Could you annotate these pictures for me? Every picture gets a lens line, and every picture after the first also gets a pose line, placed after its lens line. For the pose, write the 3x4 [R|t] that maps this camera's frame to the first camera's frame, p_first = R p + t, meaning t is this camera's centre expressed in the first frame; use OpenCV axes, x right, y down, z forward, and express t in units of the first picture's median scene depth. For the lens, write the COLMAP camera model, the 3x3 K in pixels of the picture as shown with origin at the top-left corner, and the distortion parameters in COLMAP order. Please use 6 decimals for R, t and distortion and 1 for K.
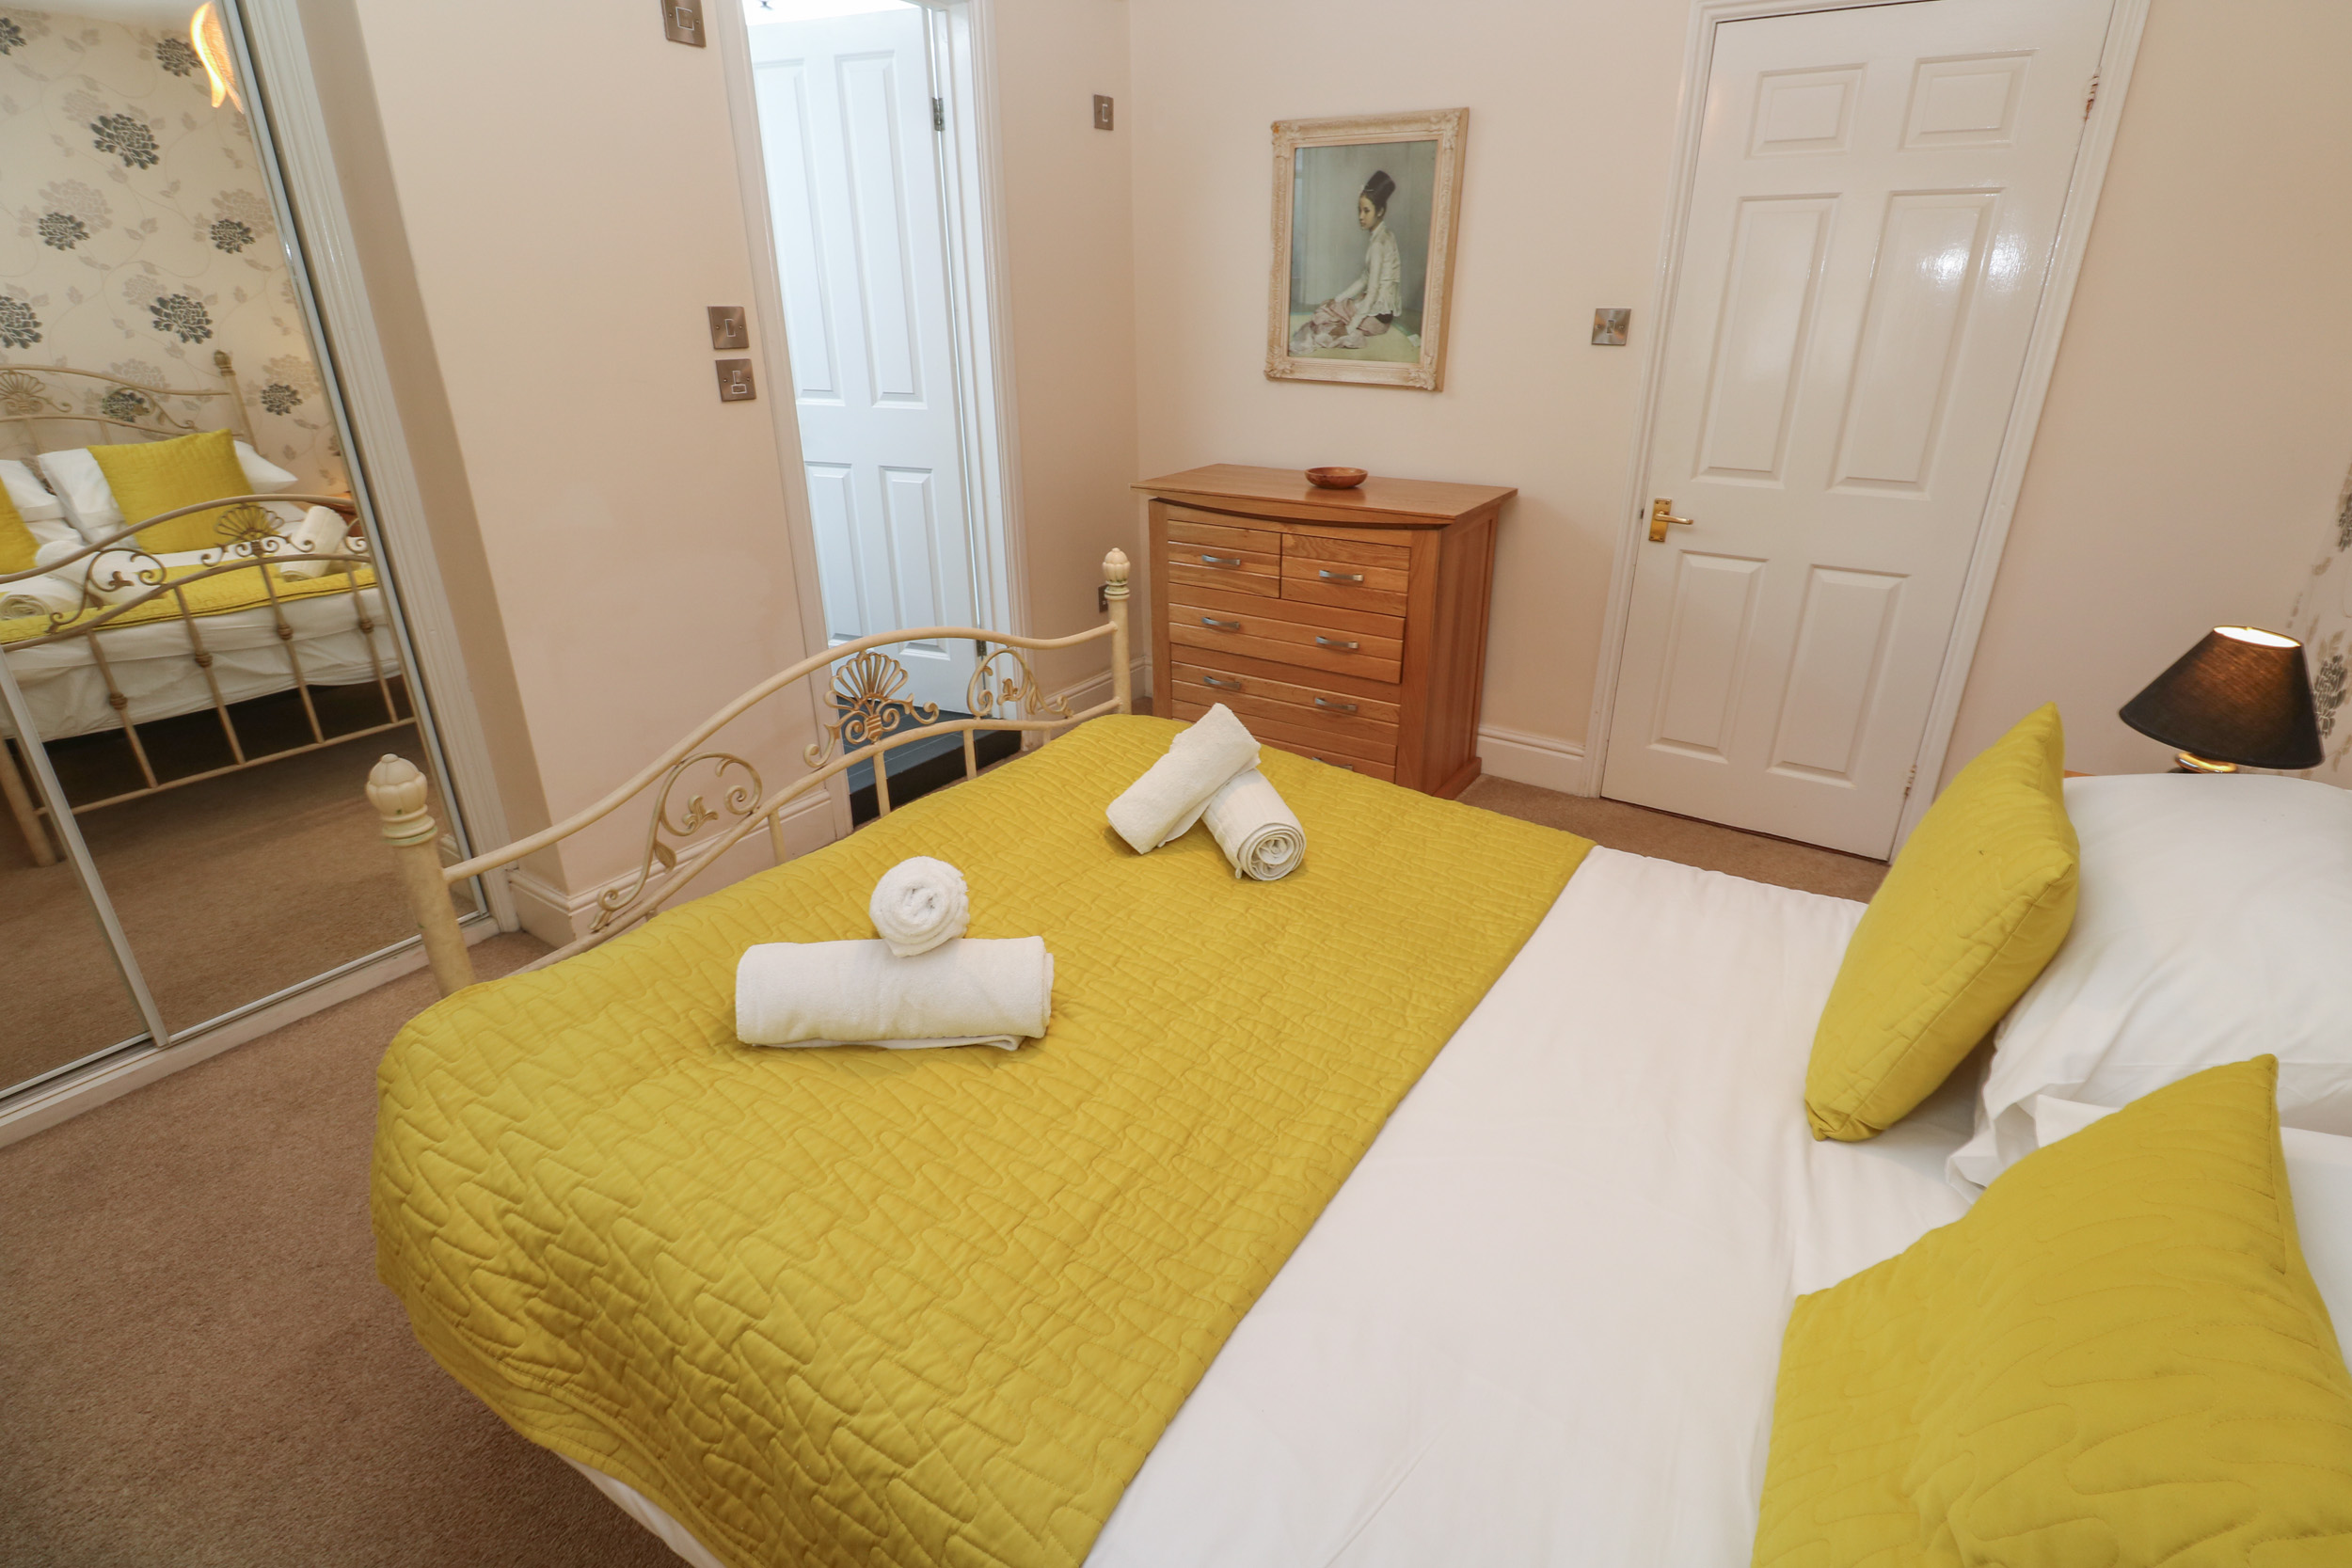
lens RADIAL K [[1091.6, 0, 1207.6], [0, 1091.6, 757.3], [0, 0, 1]] dist [0.007626, -0.015619]
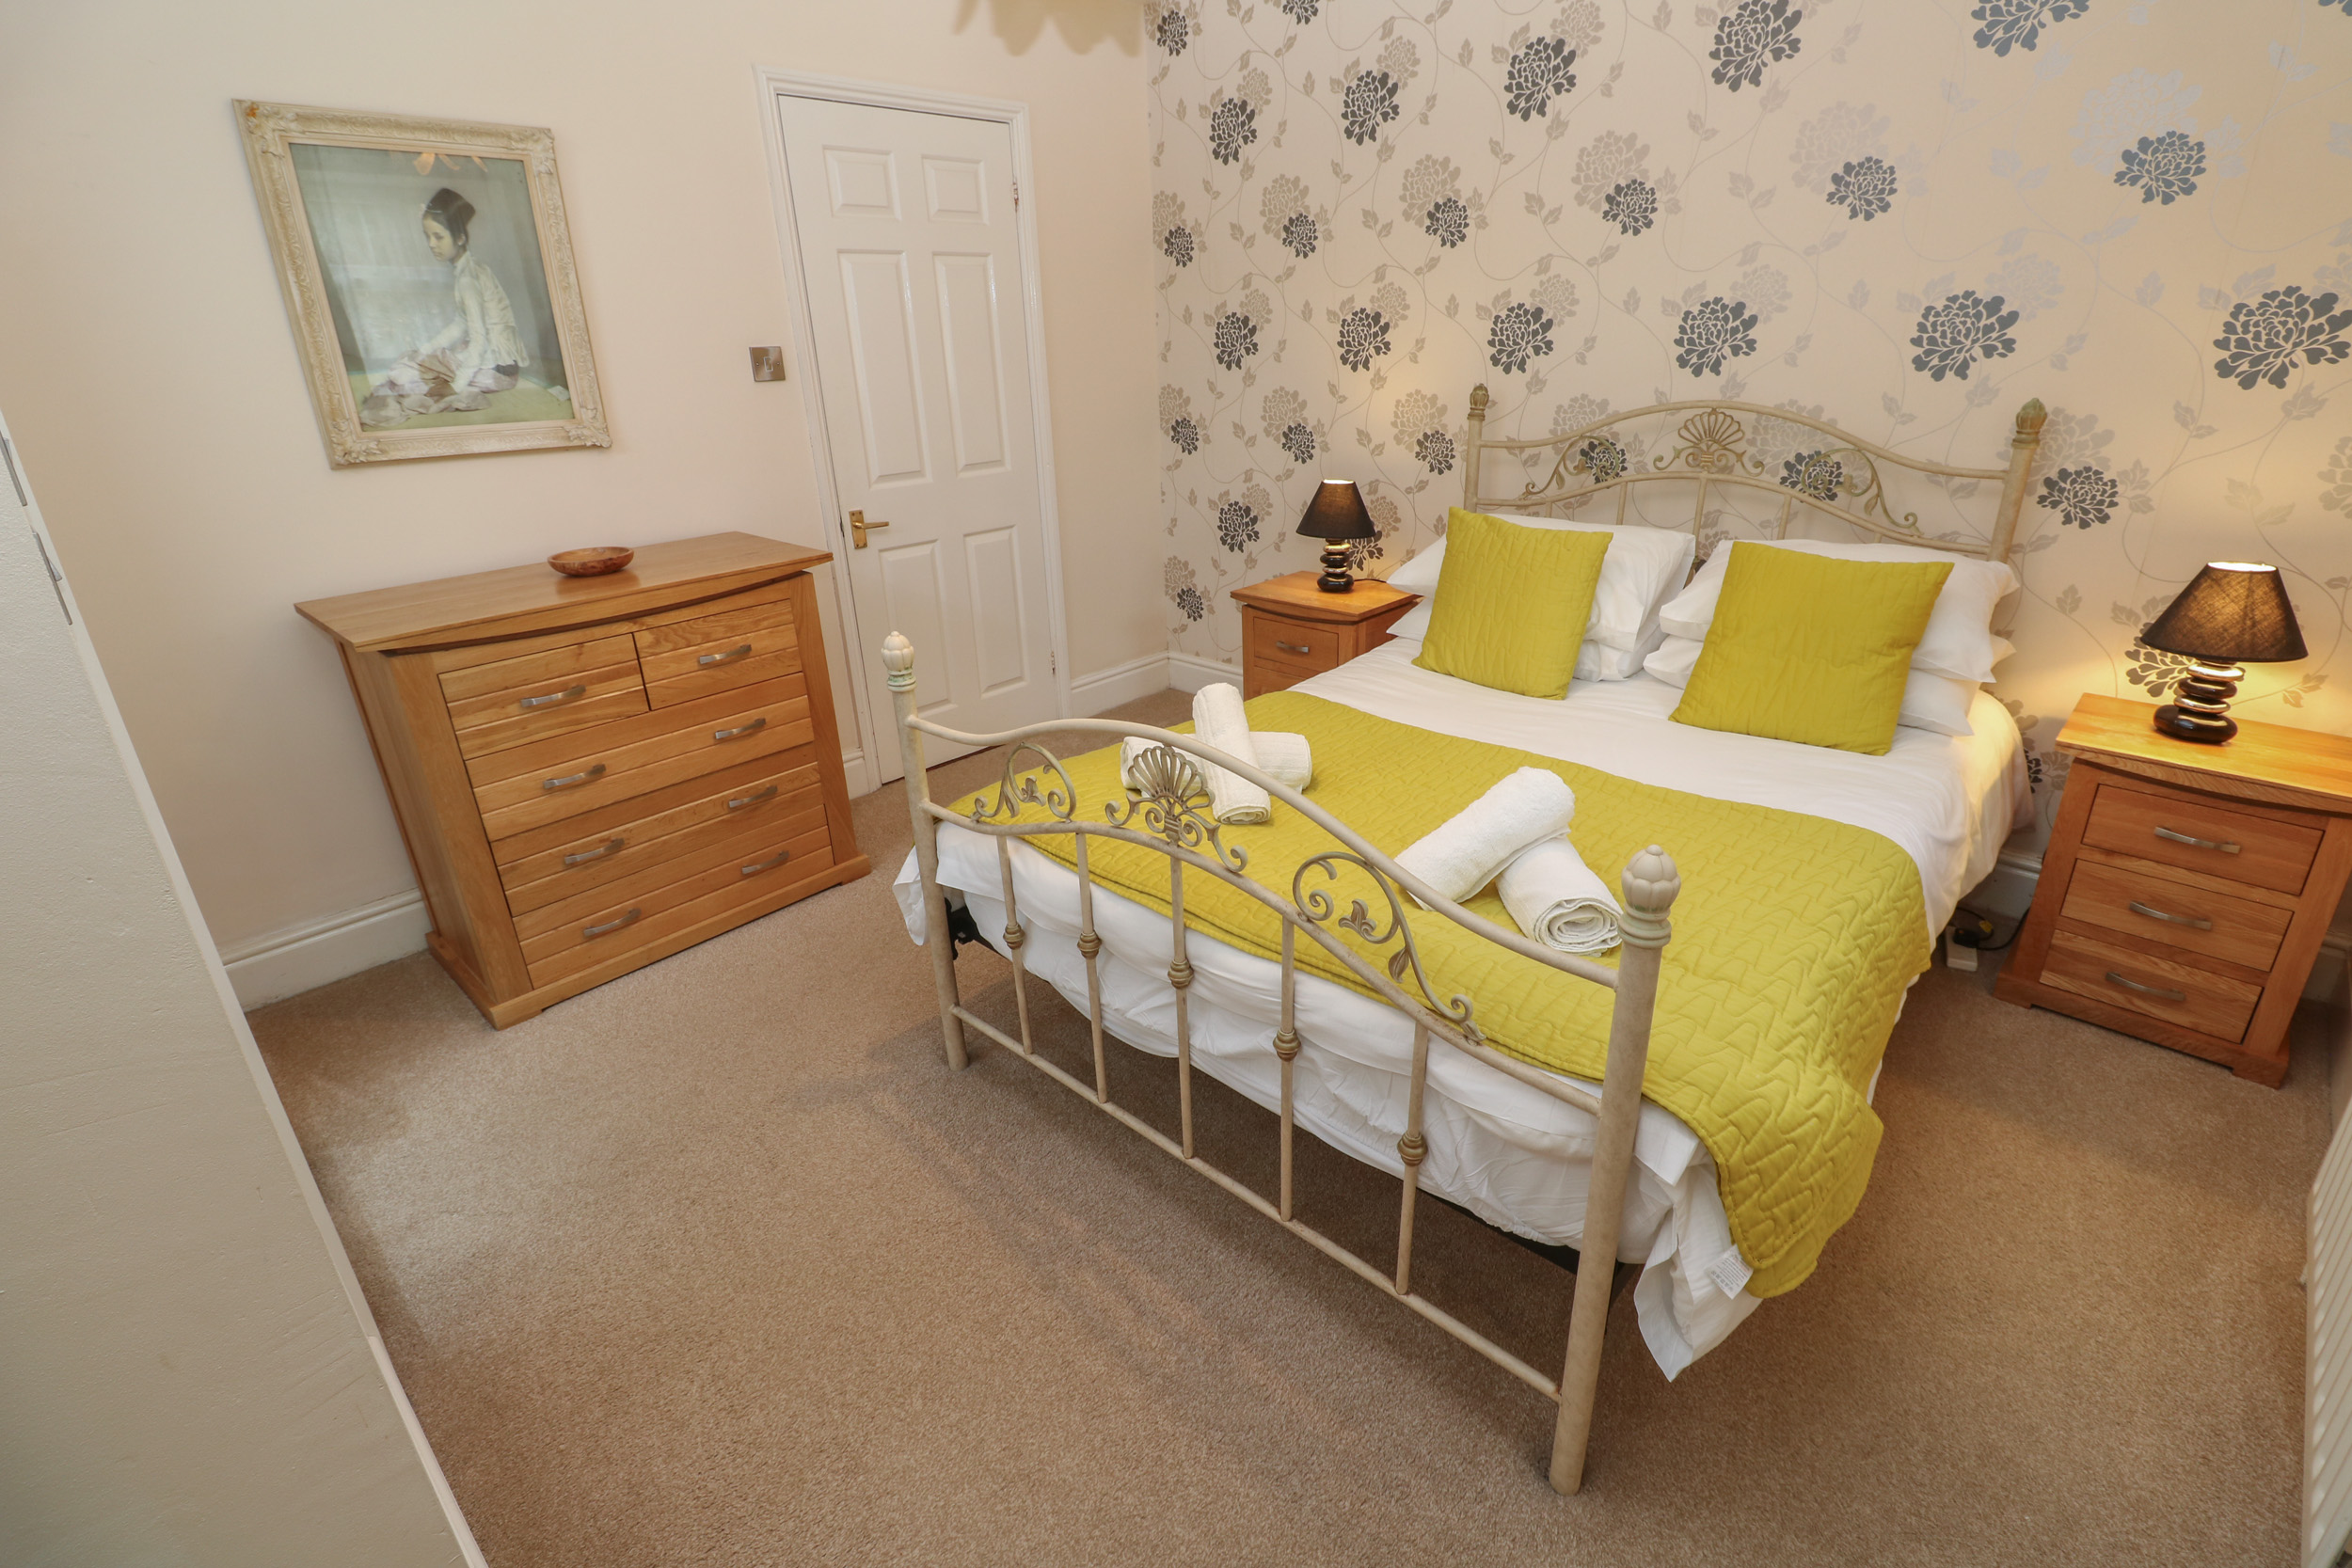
lens RADIAL K [[1091.6, 0, 1207.6], [0, 1091.6, 757.3], [0, 0, 1]] dist [0.007626, -0.015619]
pose [[0.162058, -0.372920, 0.913602, -0.609524], [0.403598, 0.869908, 0.283494, -0.176253], [-0.900470, 0.322786, 0.291485, 0.399328]]
